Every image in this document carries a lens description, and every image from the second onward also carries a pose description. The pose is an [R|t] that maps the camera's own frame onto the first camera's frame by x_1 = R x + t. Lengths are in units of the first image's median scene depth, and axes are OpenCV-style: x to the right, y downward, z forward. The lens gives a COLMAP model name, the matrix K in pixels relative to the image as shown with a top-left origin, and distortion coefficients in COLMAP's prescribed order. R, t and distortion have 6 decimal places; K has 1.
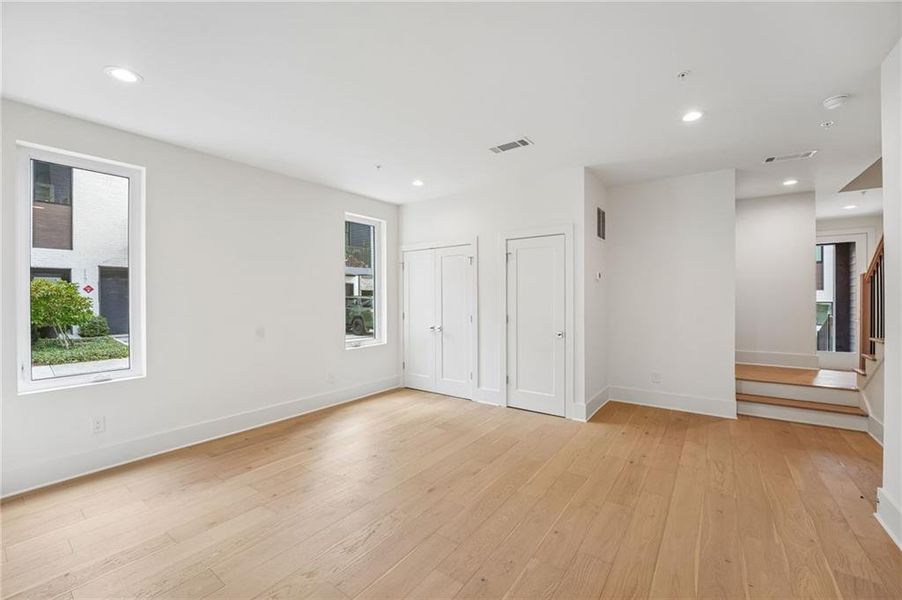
lens RADIAL K [[369.5, 0, 444.7], [0, 369.5, 296.8], [0, 0, 1]] dist [-0.003994, 0.000155]
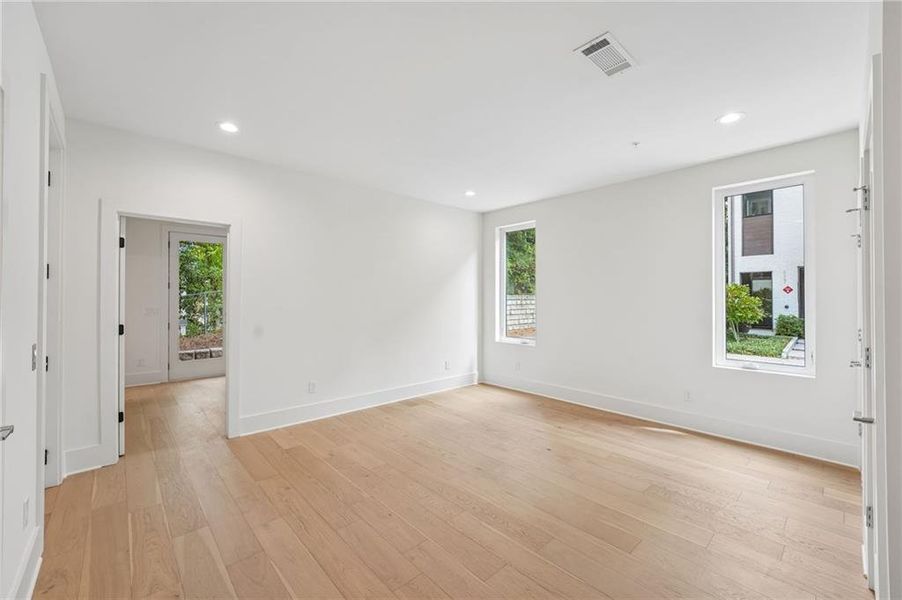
lens RADIAL K [[369.5, 0, 444.7], [0, 369.5, 296.8], [0, 0, 1]] dist [-0.003994, 0.000155]
pose [[-0.199914, -0.002001, -0.979811, 0.299368], [0.001116, 0.999997, -0.002270, 0.000708], [0.979813, -0.001547, -0.199911, 0.310429]]
